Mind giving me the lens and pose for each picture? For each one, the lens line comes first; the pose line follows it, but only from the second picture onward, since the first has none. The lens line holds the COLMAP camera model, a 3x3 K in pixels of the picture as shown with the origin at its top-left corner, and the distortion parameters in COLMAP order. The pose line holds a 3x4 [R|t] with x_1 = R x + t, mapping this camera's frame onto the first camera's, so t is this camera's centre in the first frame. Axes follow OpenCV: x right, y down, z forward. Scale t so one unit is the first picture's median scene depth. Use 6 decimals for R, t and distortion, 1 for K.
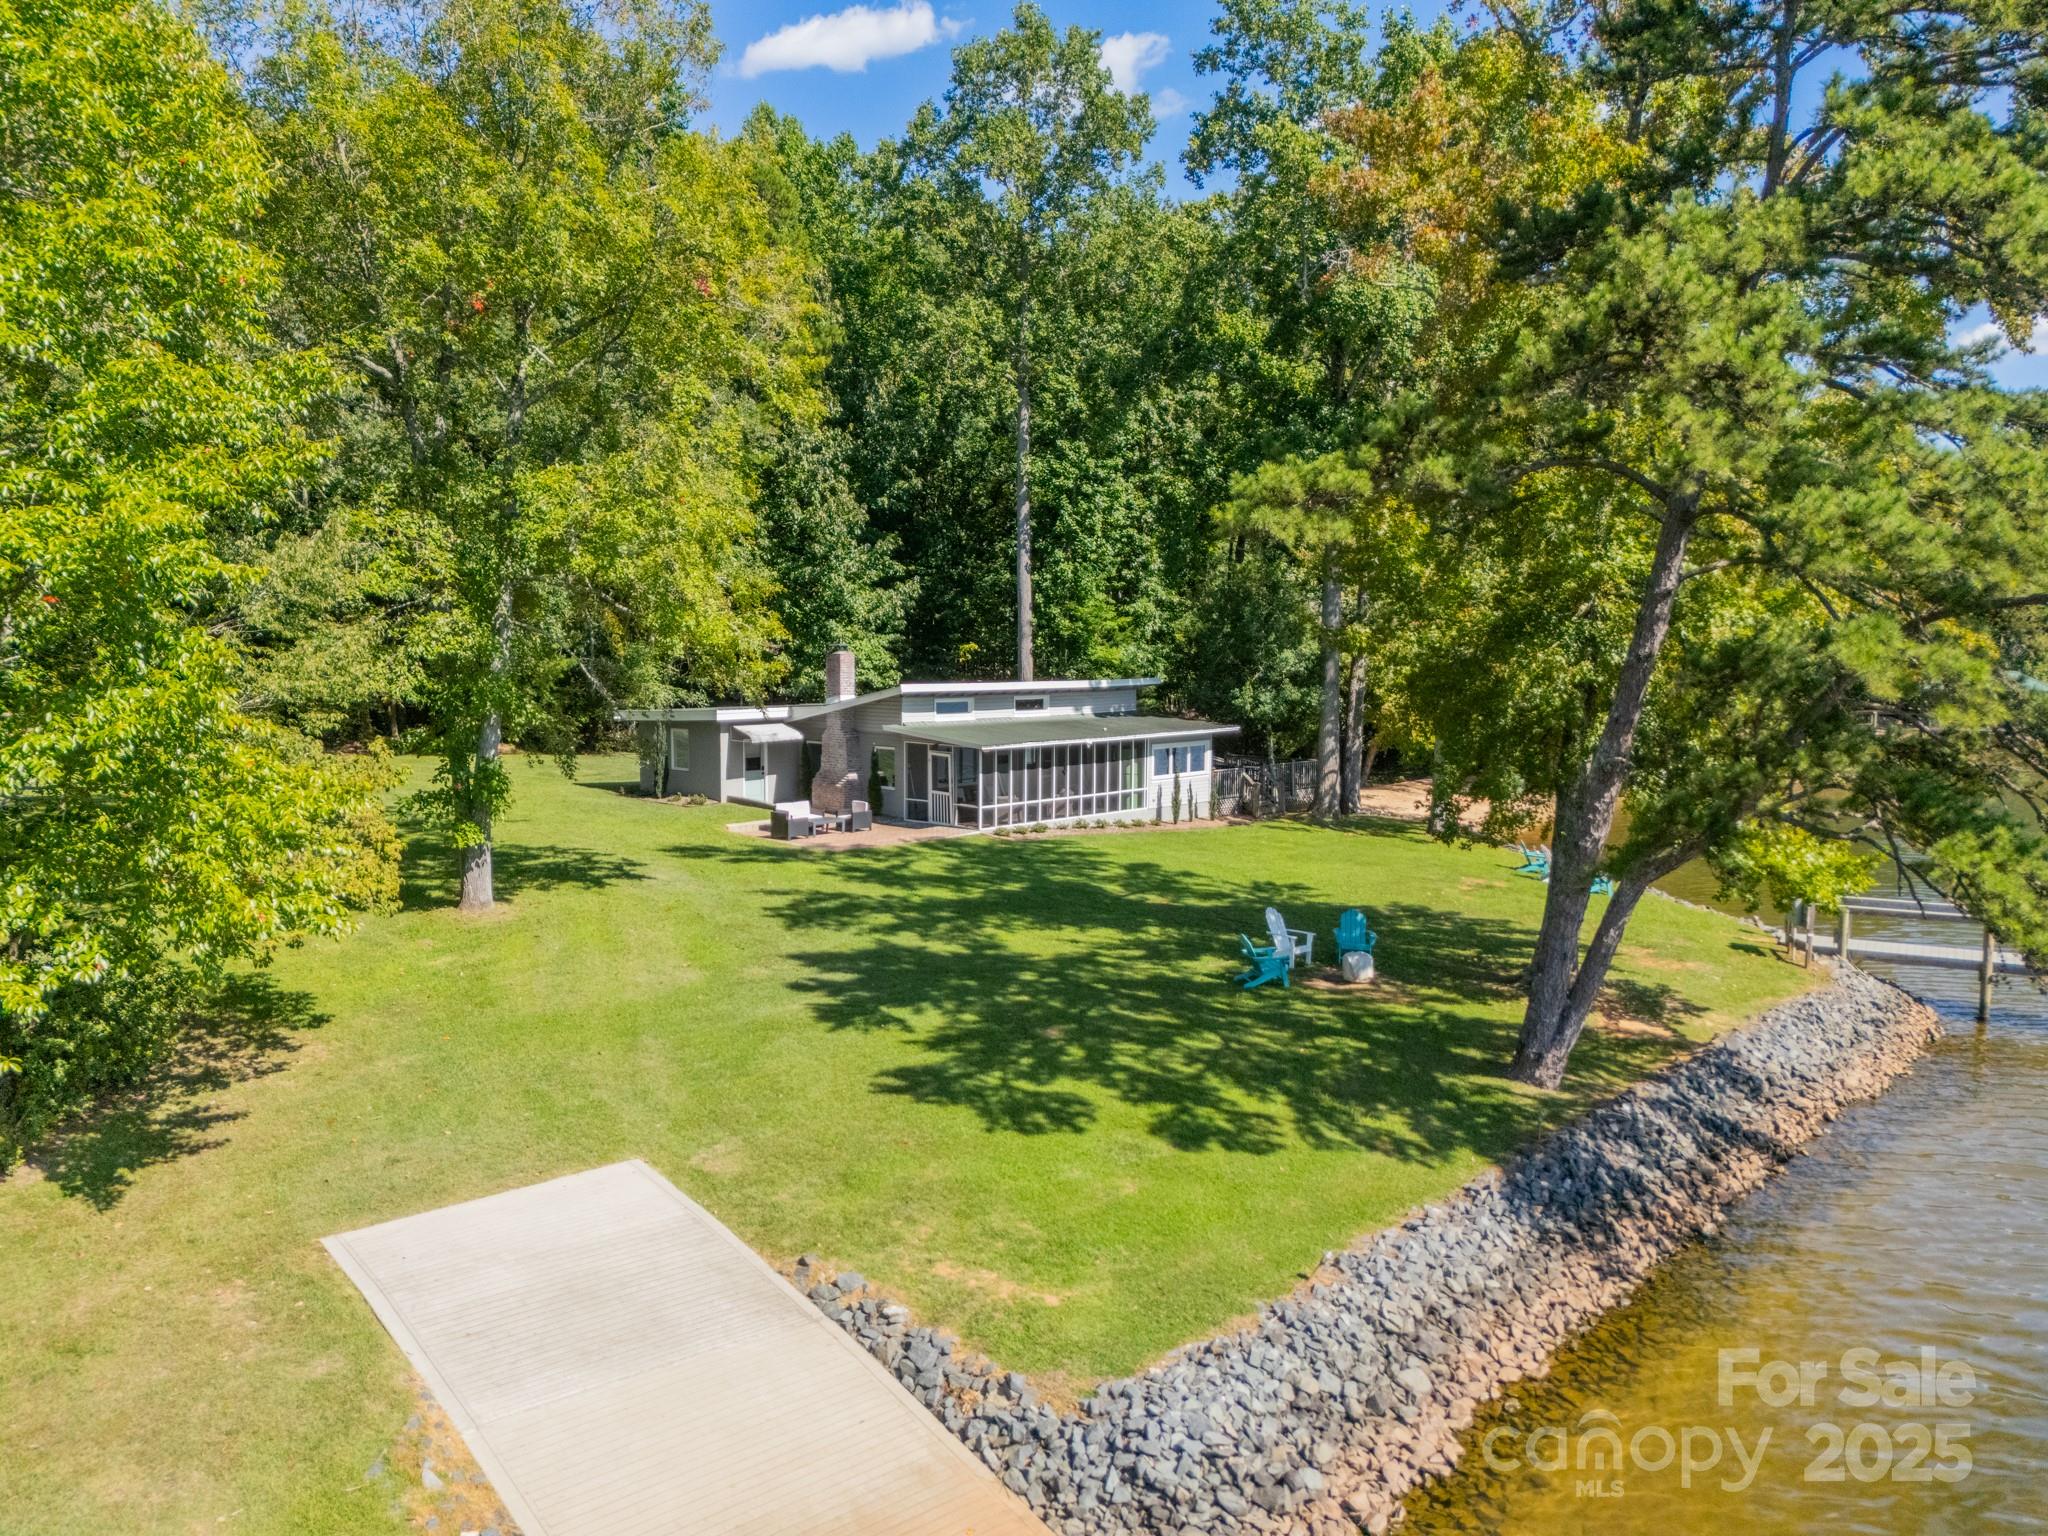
lens RADIAL K [[1510.6, 0, 1025.7], [0, 1510.6, 769.3], [0, 0, 1]] dist [0.046960, -0.033915]
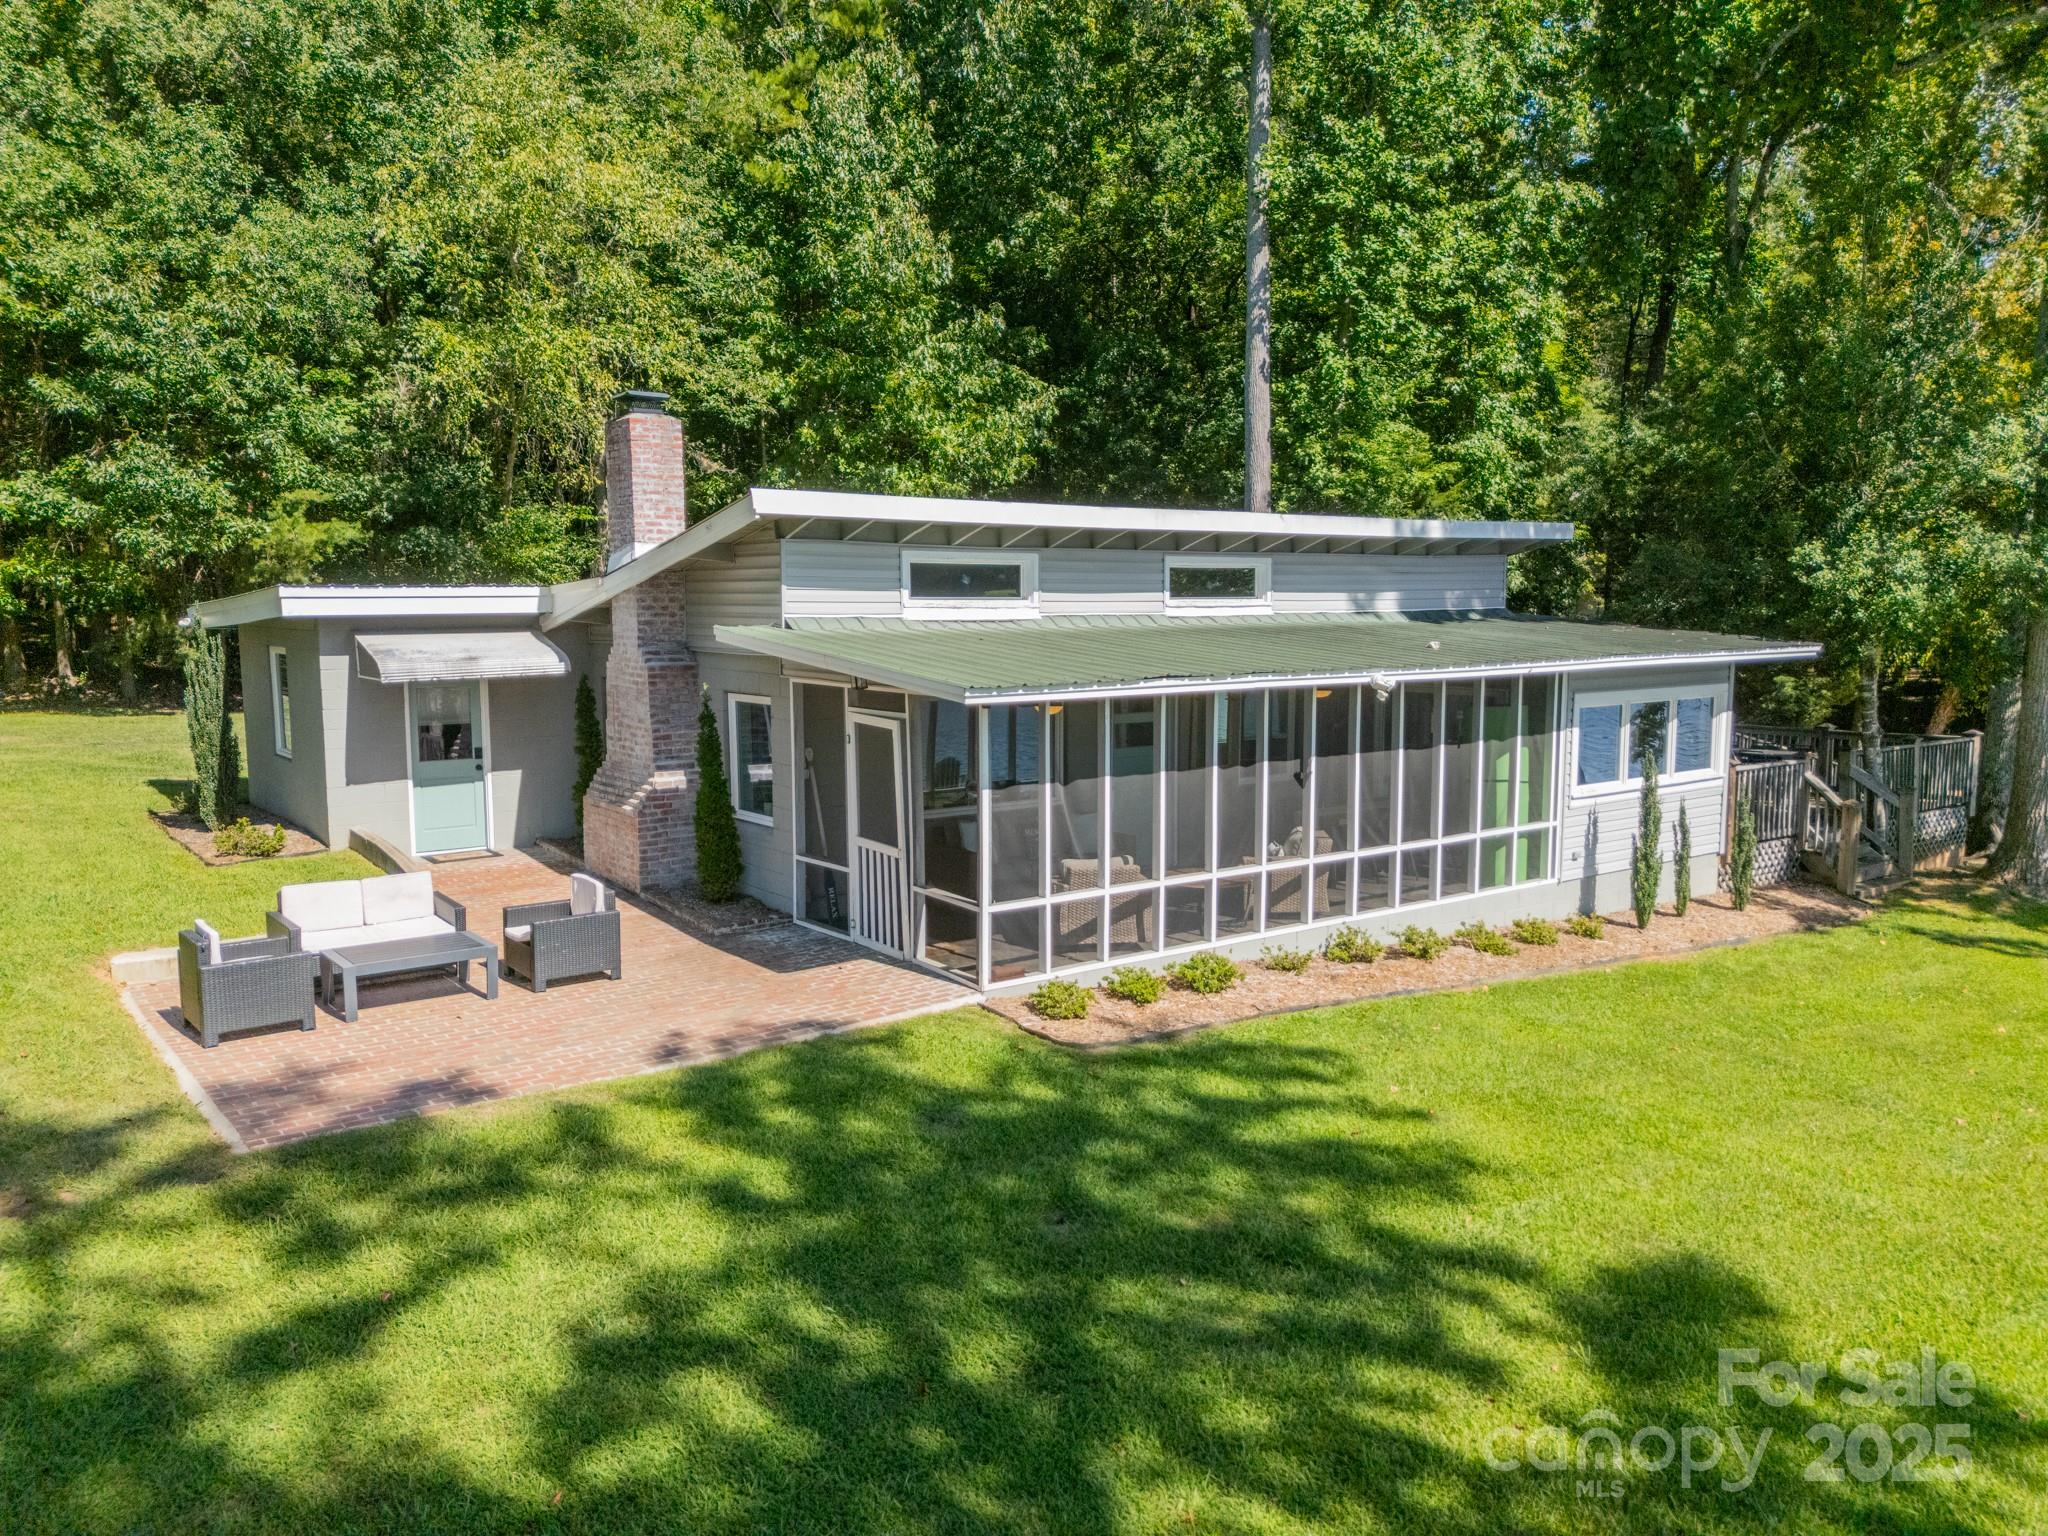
lens RADIAL K [[1510.6, 0, 1023.6], [0, 1510.6, 771.7], [0, 0, 1]] dist [0.046960, -0.033915]
pose [[0.983043, 0.012169, -0.182972, 0.024772], [-0.006841, 0.999535, 0.029719, -0.007751], [0.183249, -0.027964, 0.982669, 0.634923]]
